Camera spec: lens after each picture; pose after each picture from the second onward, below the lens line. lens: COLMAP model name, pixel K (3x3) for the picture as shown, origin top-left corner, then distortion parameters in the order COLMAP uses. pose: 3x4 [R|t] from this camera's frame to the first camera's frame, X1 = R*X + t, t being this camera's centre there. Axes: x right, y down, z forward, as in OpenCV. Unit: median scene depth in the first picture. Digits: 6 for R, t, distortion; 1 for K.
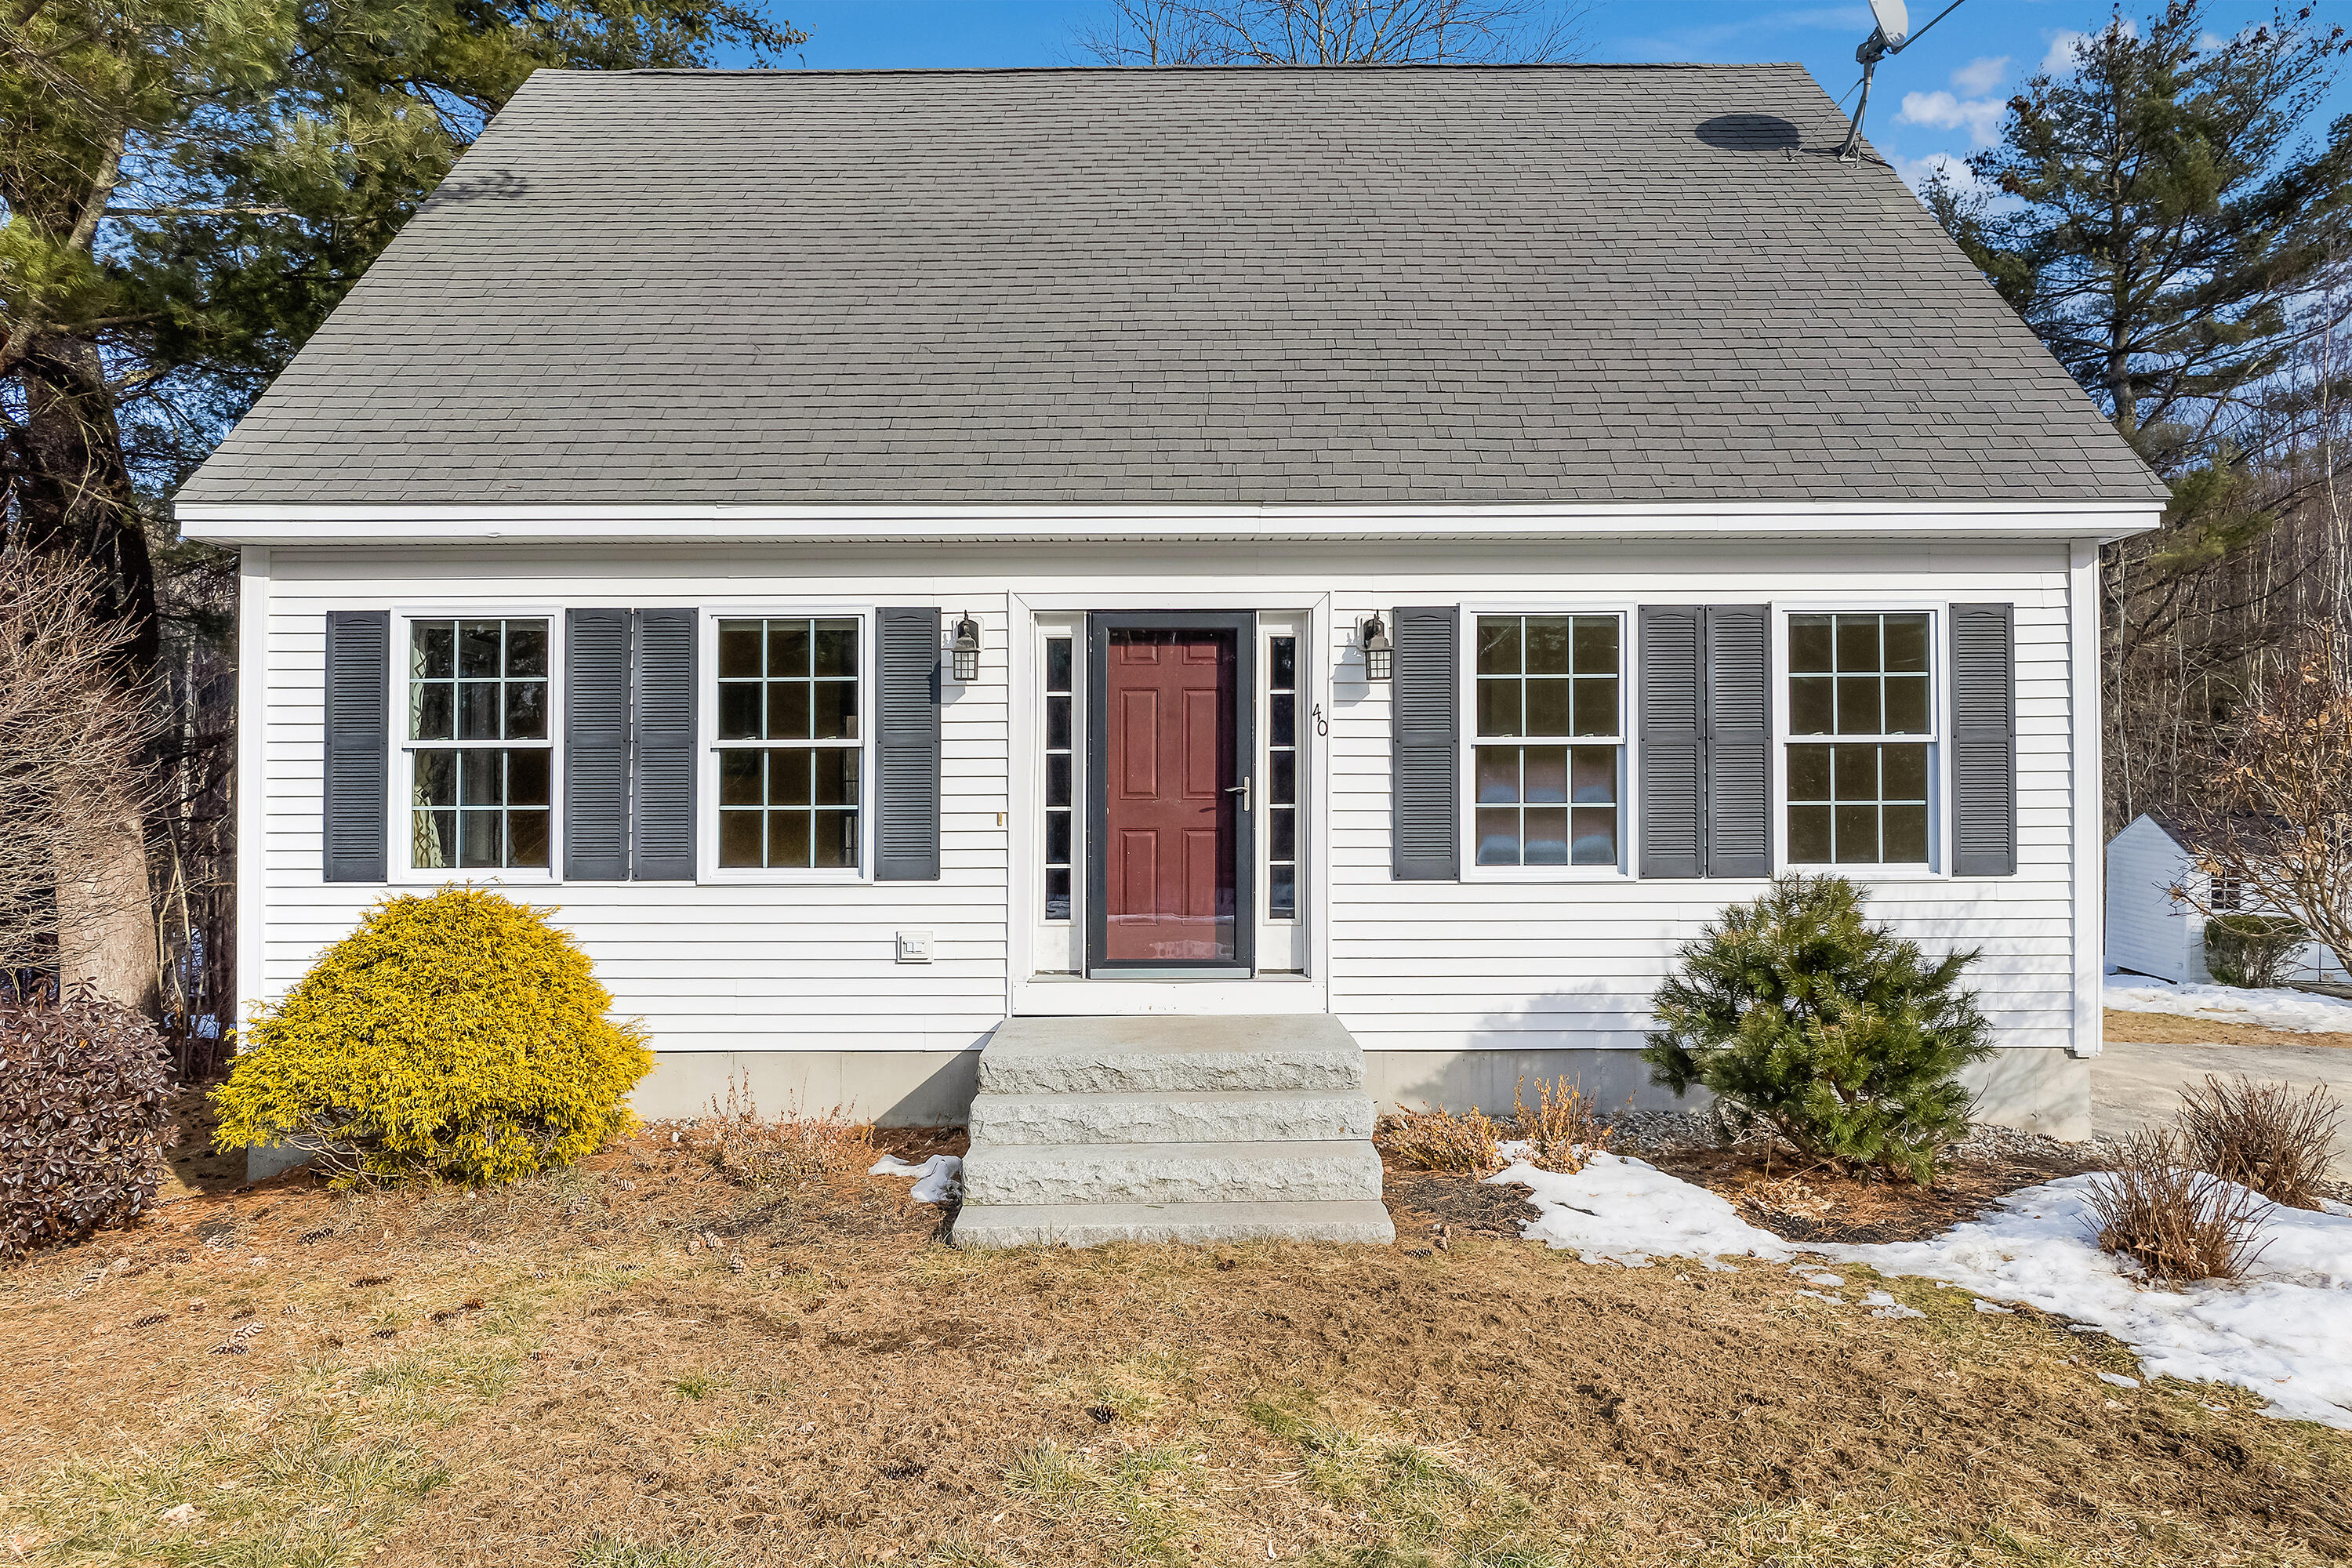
lens RADIAL K [[1341.7, 0, 1065.7], [0, 1341.7, 753.4], [0, 0, 1]] dist [-0.001670, -0.000201]
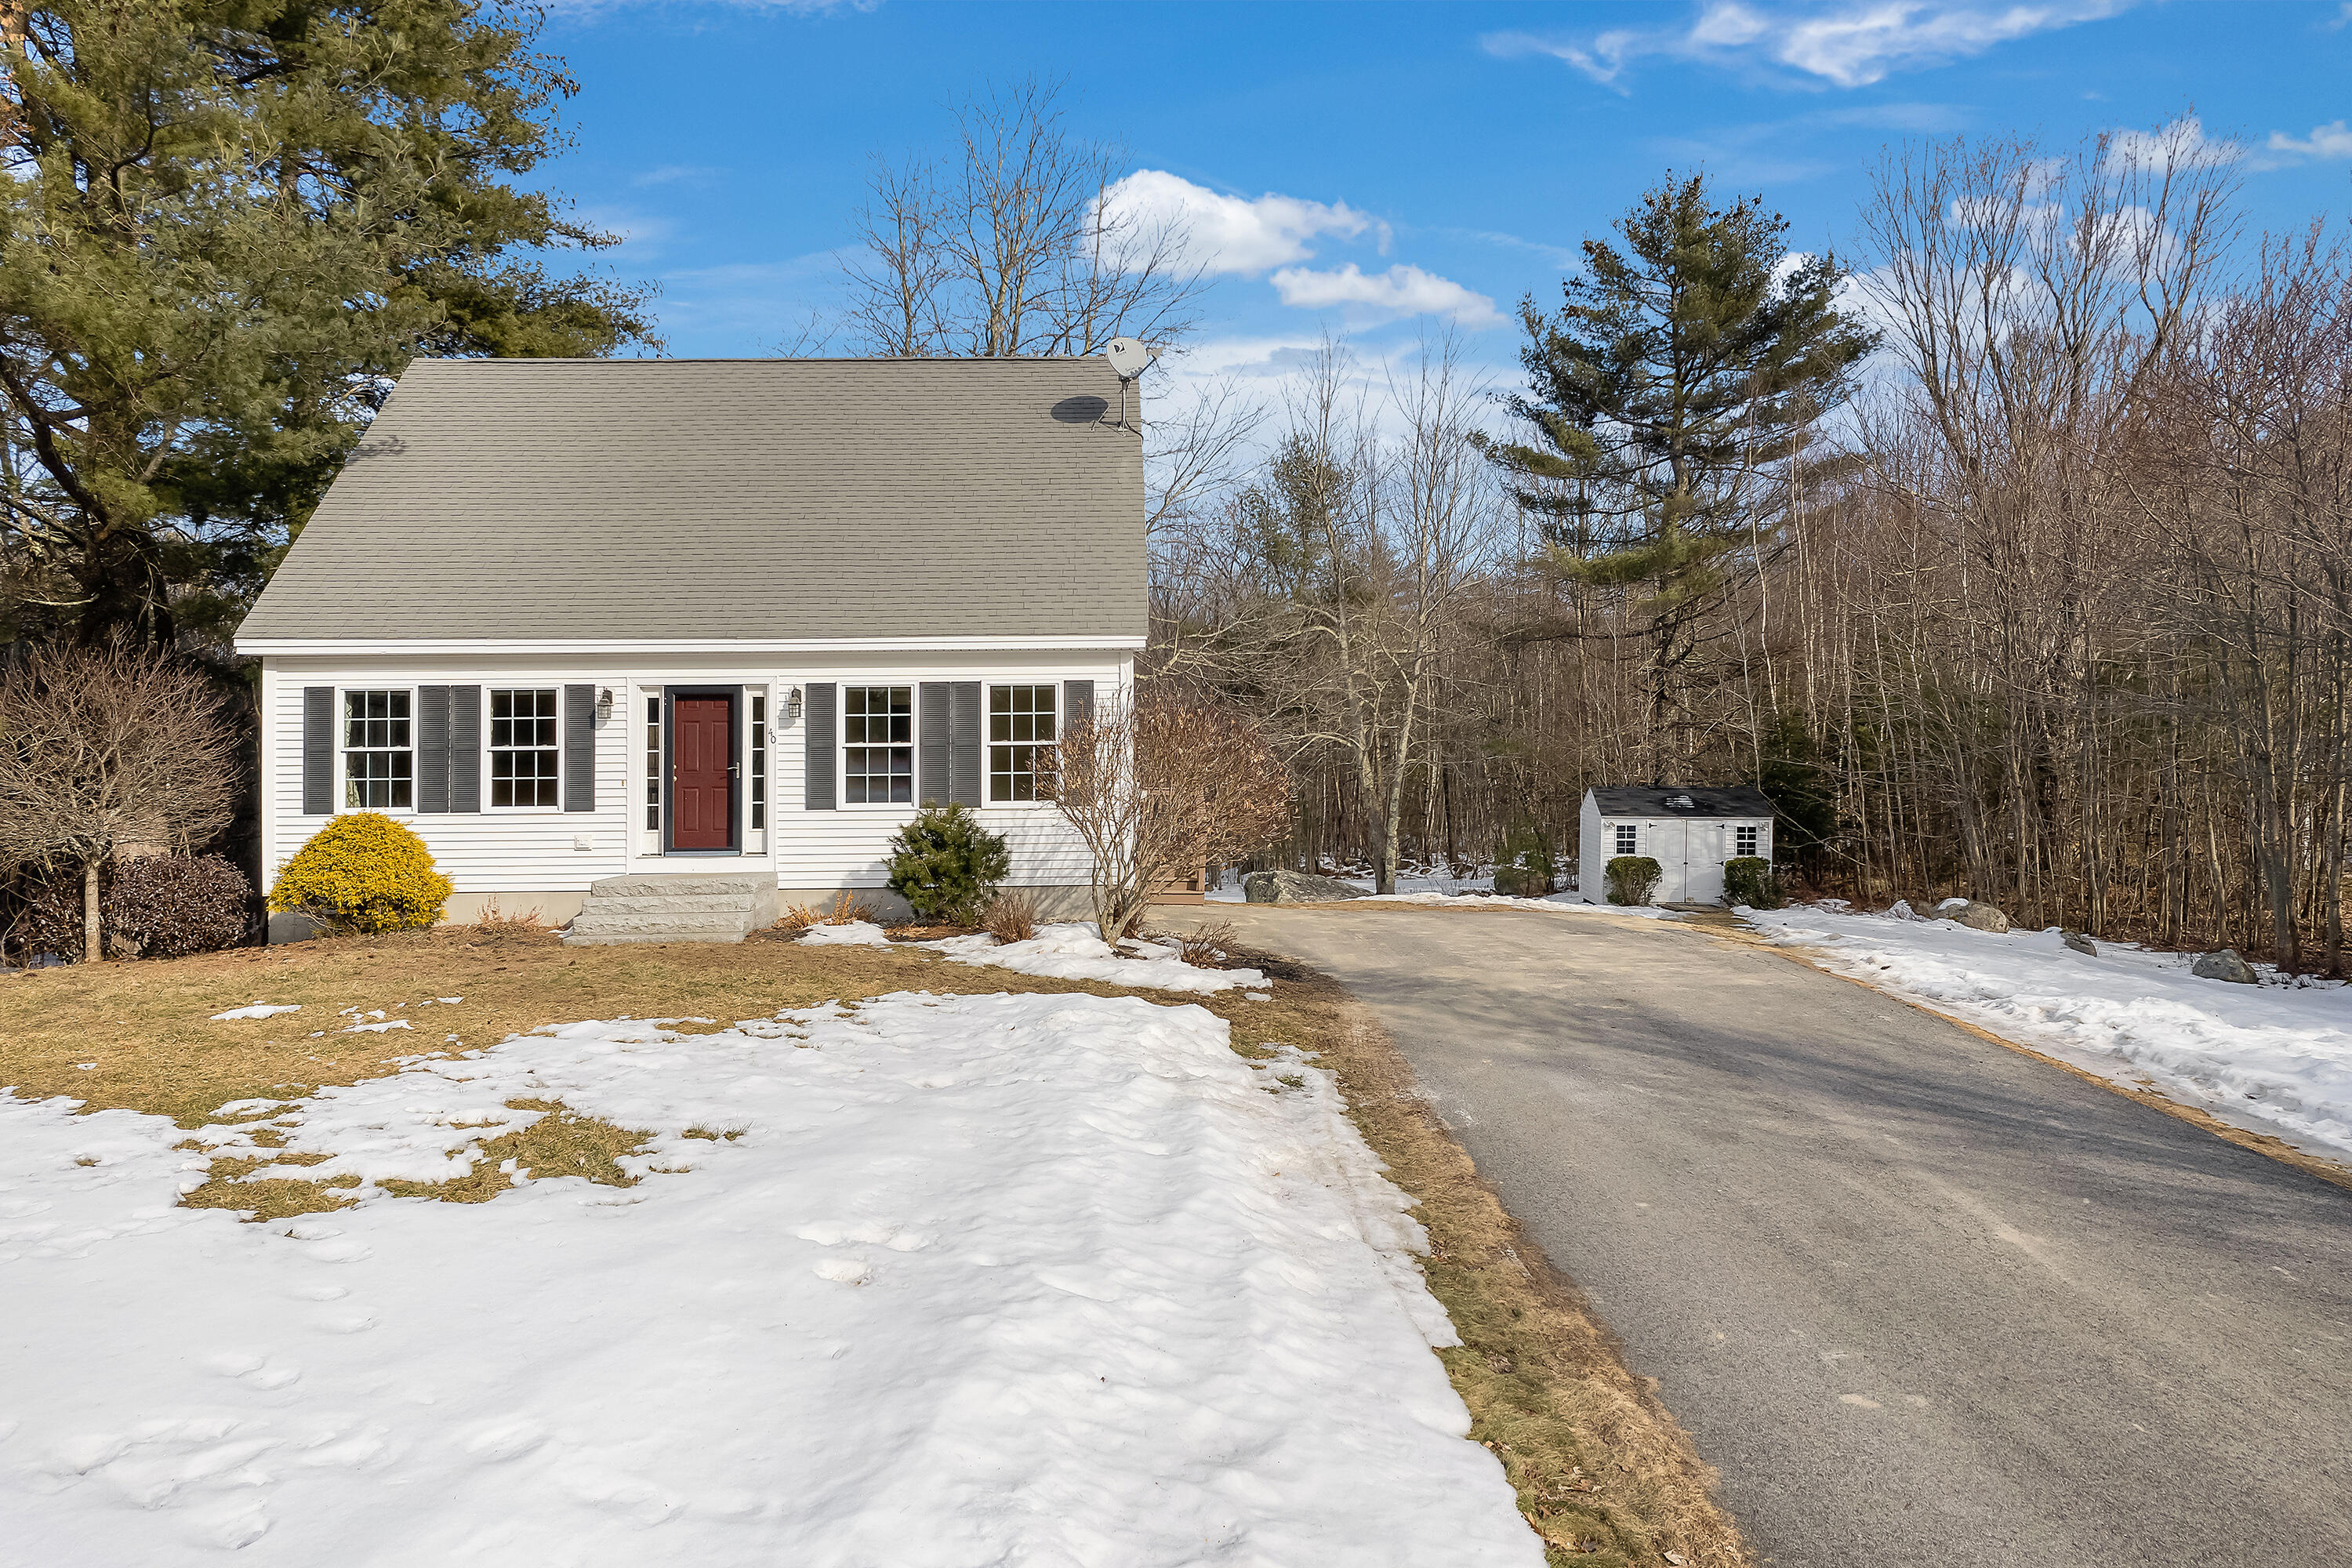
lens RADIAL K [[1576.3, 0, 1139.3], [0, 1576.3, 746.6], [0, 0, 1]] dist [0.000330, 0.001711]
pose [[0.999771, -0.005698, 0.020648, 0.722854], [0.005734, 0.999982, -0.001662, -0.000151], [-0.020638, 0.001780, 0.999785, -1.532954]]
